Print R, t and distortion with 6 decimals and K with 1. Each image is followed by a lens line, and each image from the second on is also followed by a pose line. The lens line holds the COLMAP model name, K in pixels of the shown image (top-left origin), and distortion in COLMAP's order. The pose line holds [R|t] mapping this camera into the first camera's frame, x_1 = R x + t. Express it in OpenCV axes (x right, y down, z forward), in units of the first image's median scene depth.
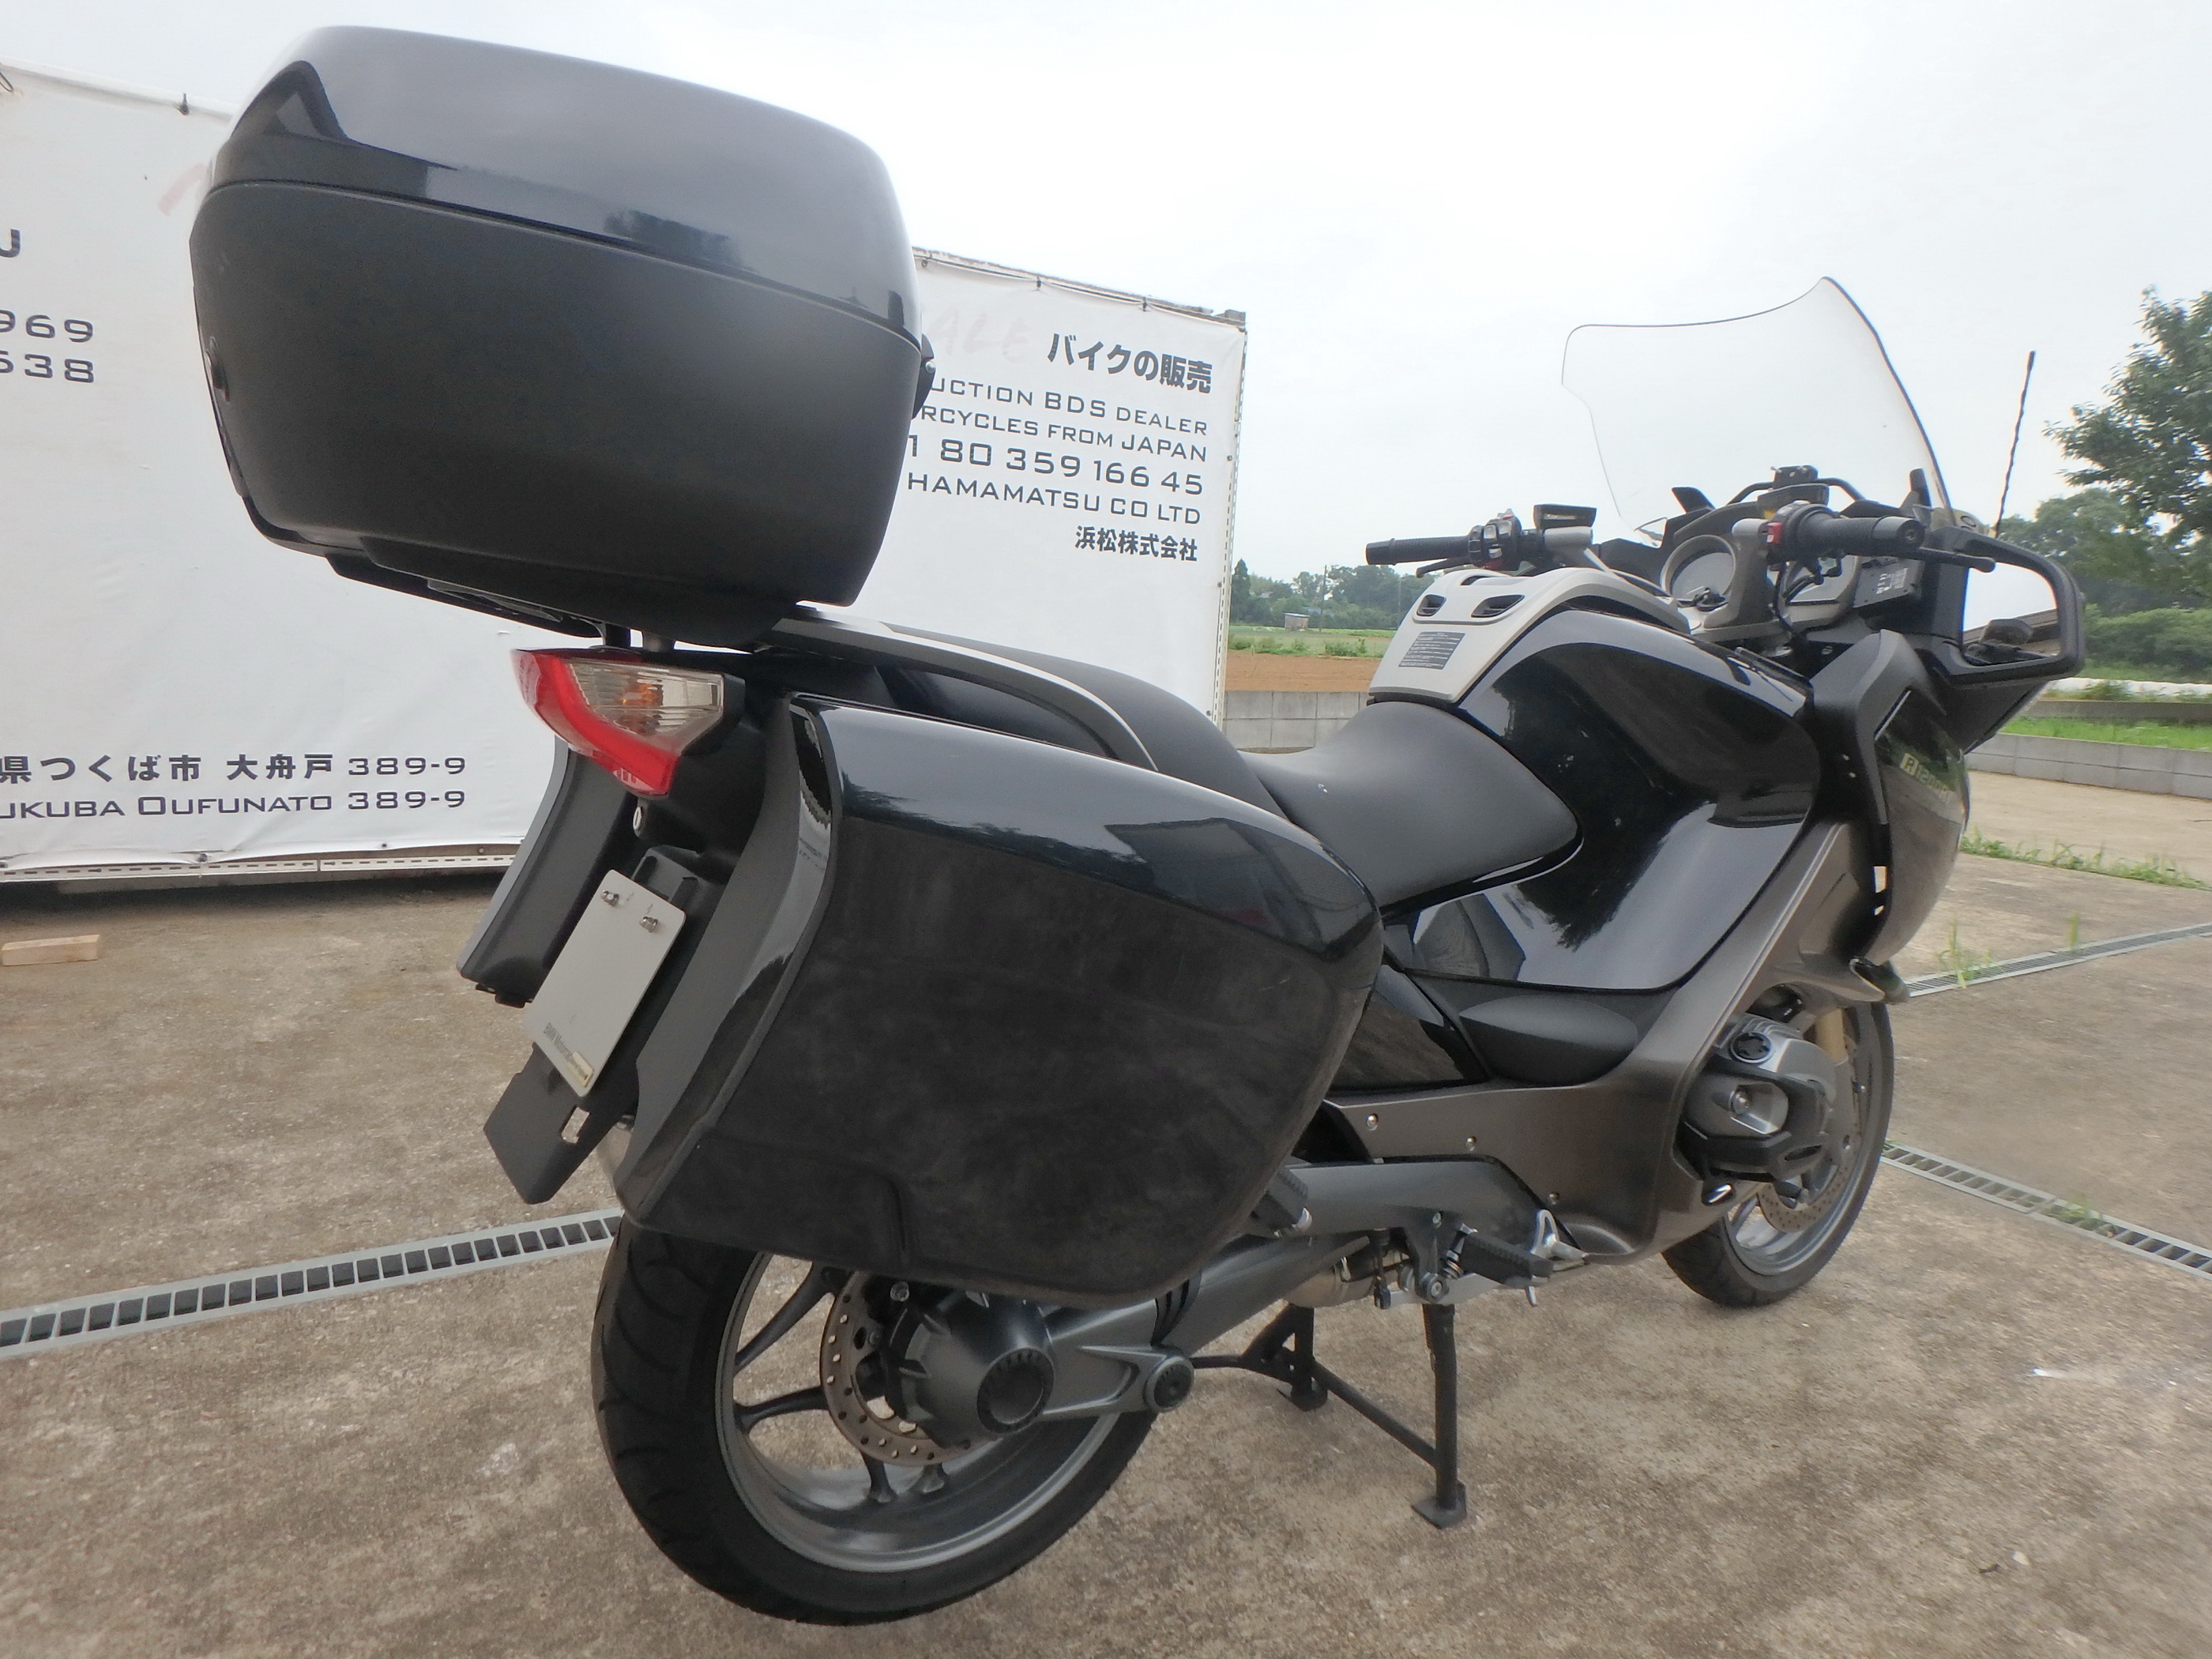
lens RADIAL K [[1374.5, 0, 1113.6], [0, 1374.5, 835.1], [0, 0, 1]] dist [-0.027990, 0.005597]
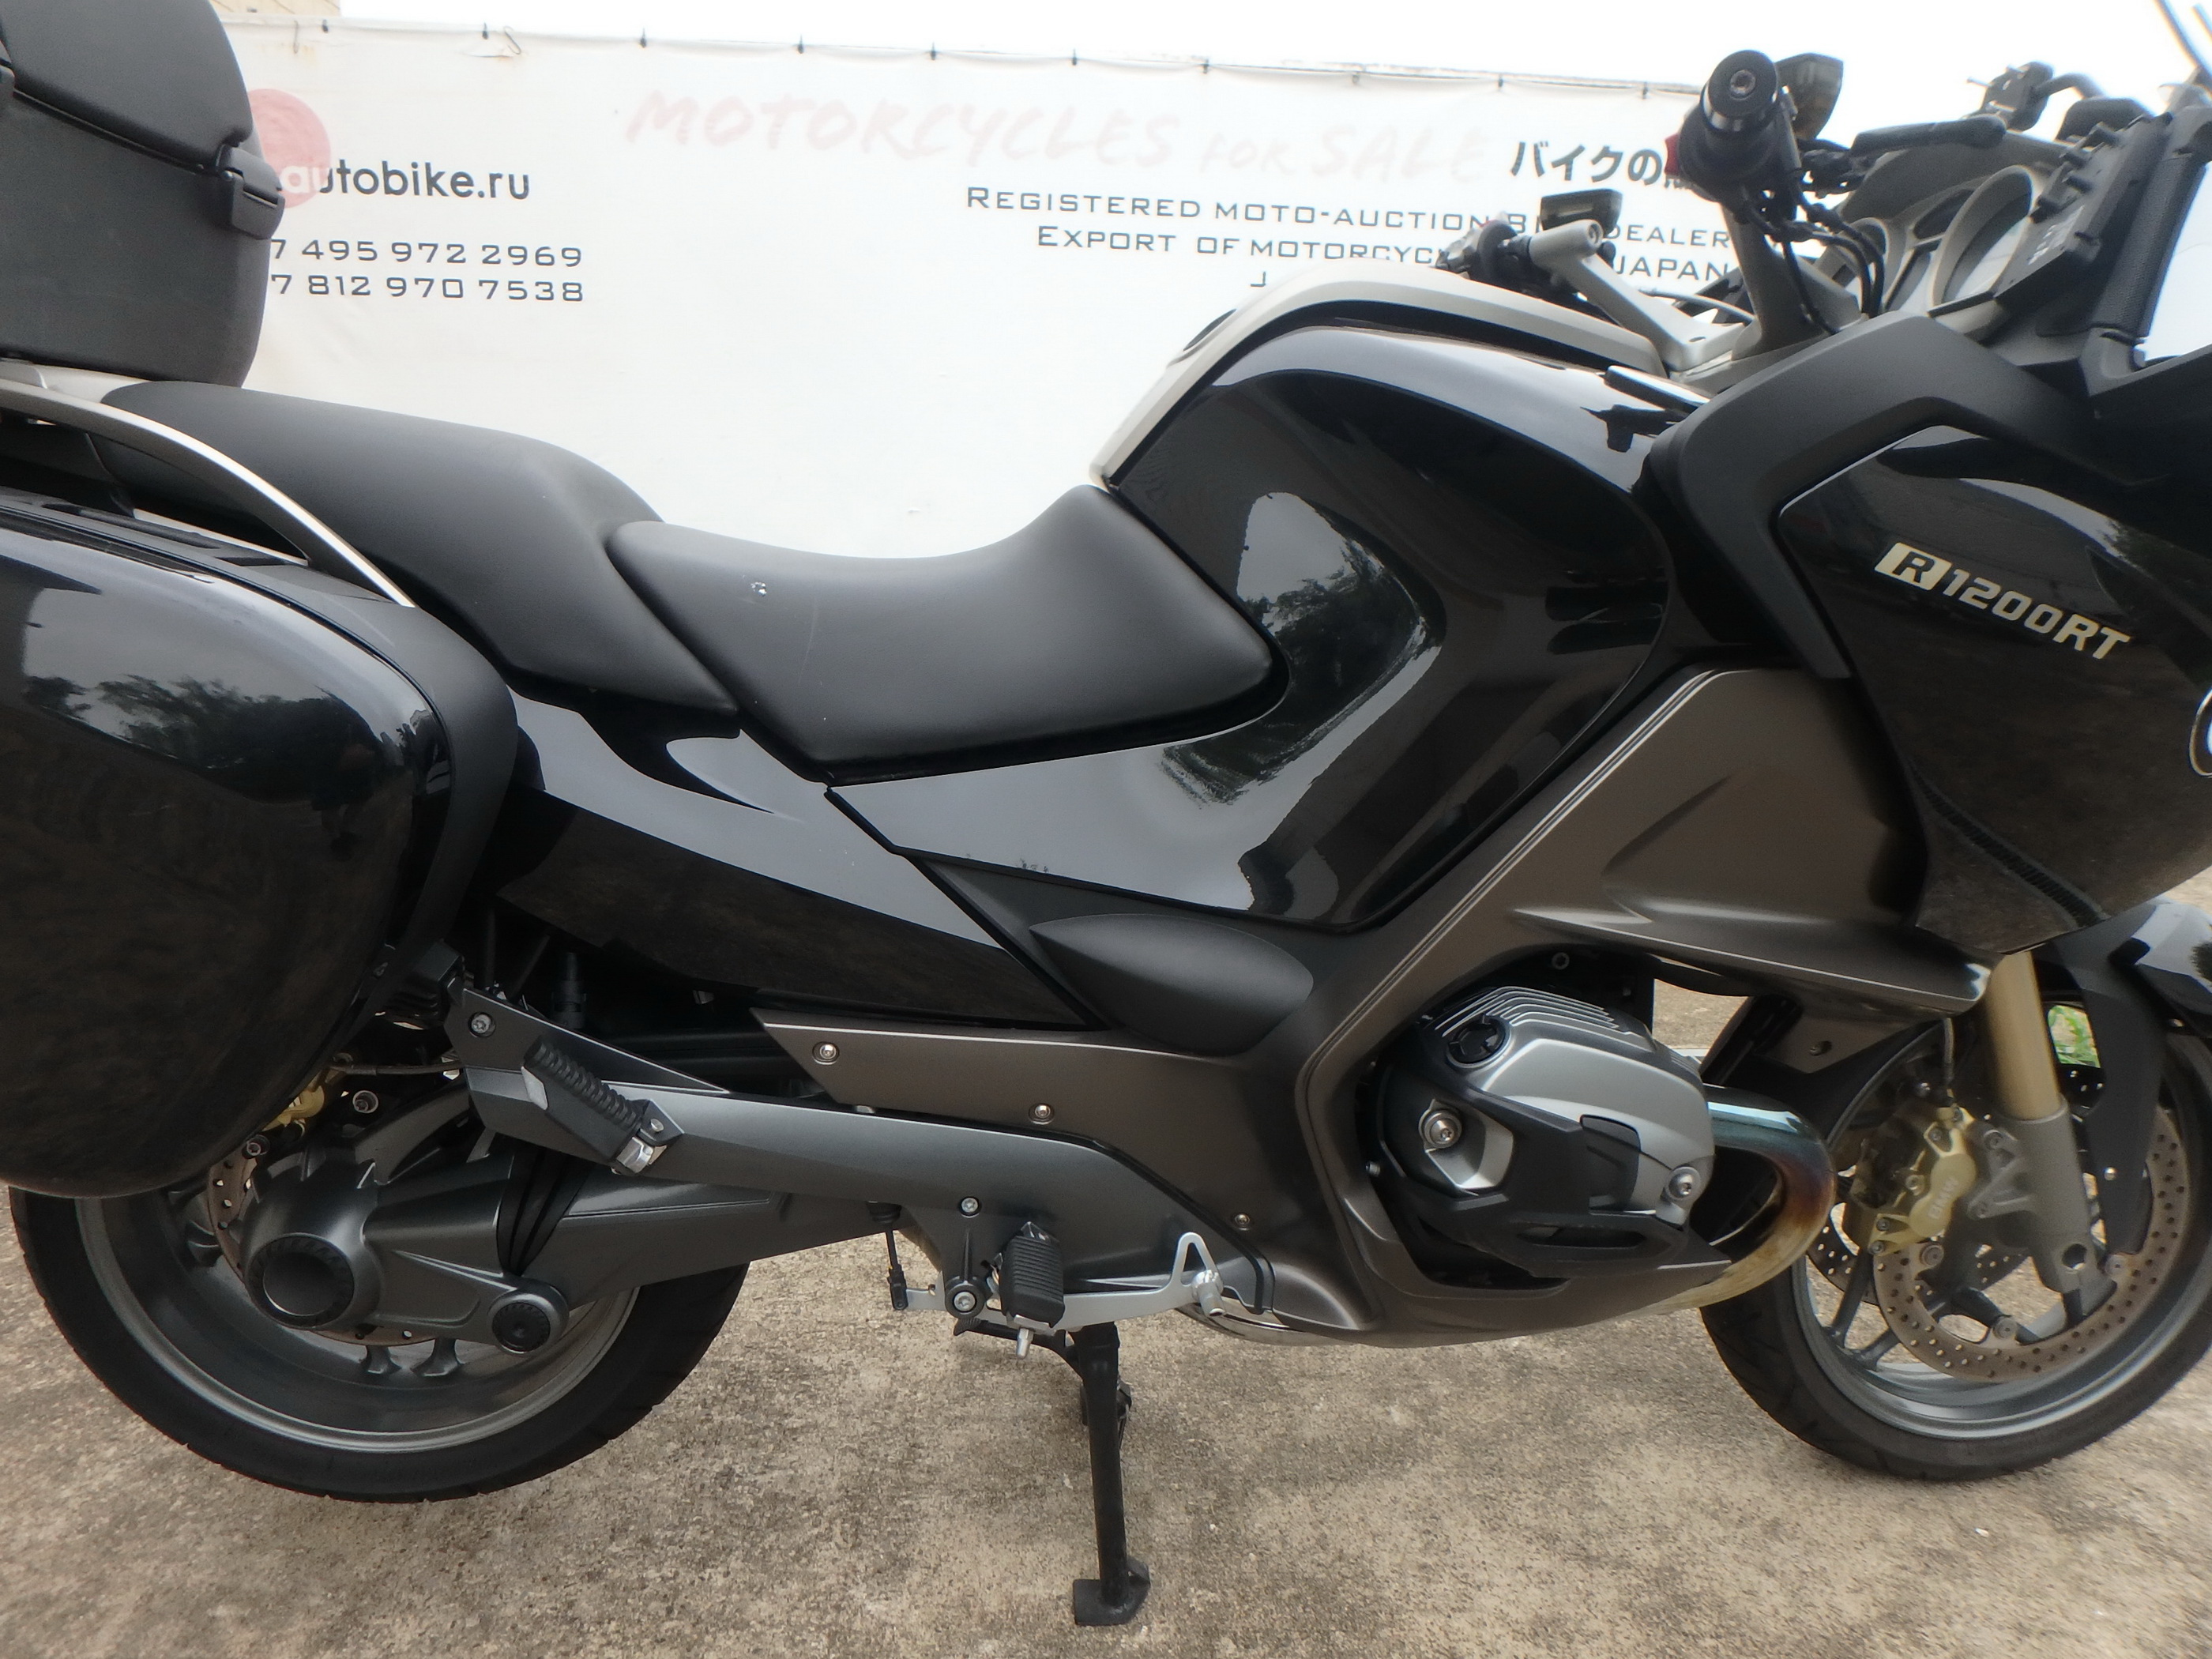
lens RADIAL K [[1390.3, 0, 1113.6], [0, 1390.3, 839.5], [0, 0, 1]] dist [-0.048903, 0.026586]
pose [[0.873623, 0.080821, -0.479844, 0.183113], [-0.048899, 0.995700, 0.078680, 0.008768], [0.484140, -0.045272, 0.873819, 0.121217]]
